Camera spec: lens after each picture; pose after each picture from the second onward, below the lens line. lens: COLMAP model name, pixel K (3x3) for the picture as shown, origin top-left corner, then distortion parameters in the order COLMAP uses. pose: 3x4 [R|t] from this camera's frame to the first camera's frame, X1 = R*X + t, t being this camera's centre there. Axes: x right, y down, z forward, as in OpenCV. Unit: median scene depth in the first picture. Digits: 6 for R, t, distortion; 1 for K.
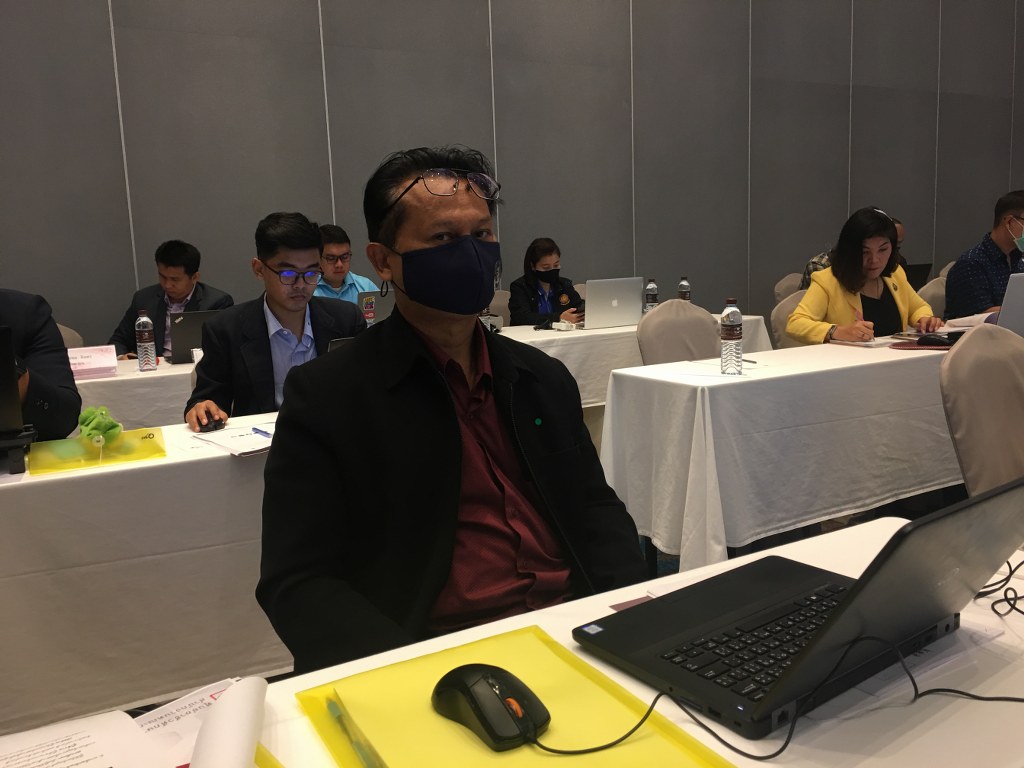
lens RADIAL K [[871.3, 0, 512.0], [0, 871.3, 384.0], [0, 0, 1]] dist [0.062655, -0.000922]
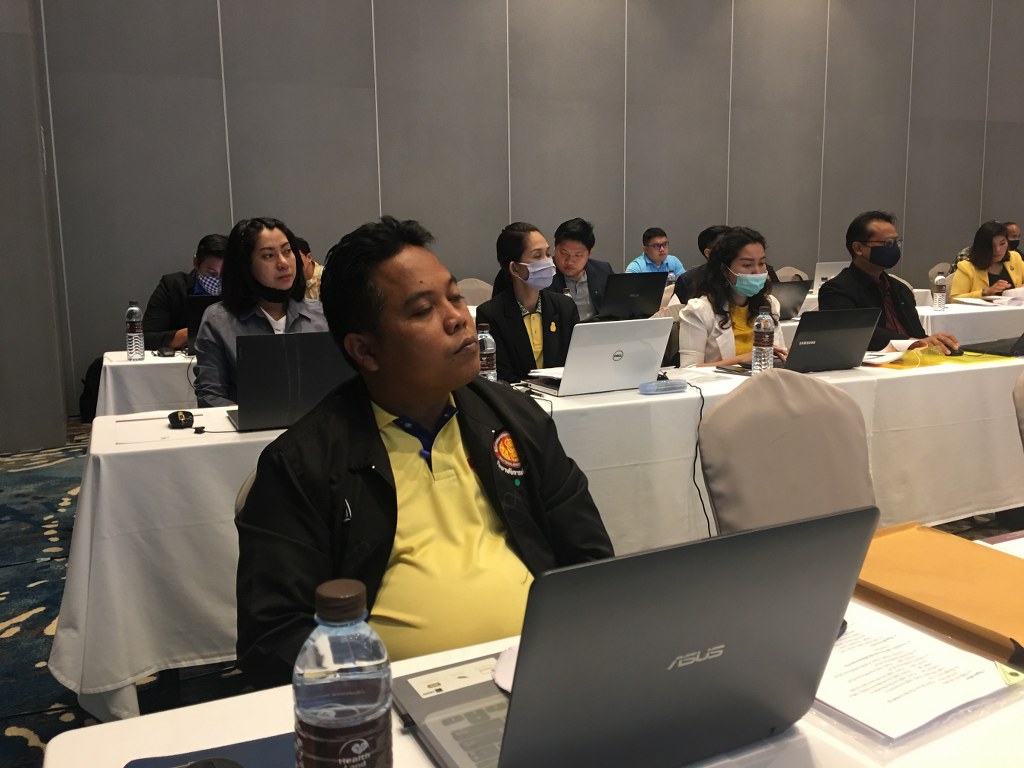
lens RADIAL K [[866.0, 0, 517.6], [0, 866.0, 377.7], [0, 0, 1]] dist [0.072308, -0.003049]
pose [[0.997469, 0.035508, -0.061600, -0.483282], [-0.035119, 0.999356, 0.007401, 0.131825], [0.061823, -0.005219, 0.998073, -0.839221]]
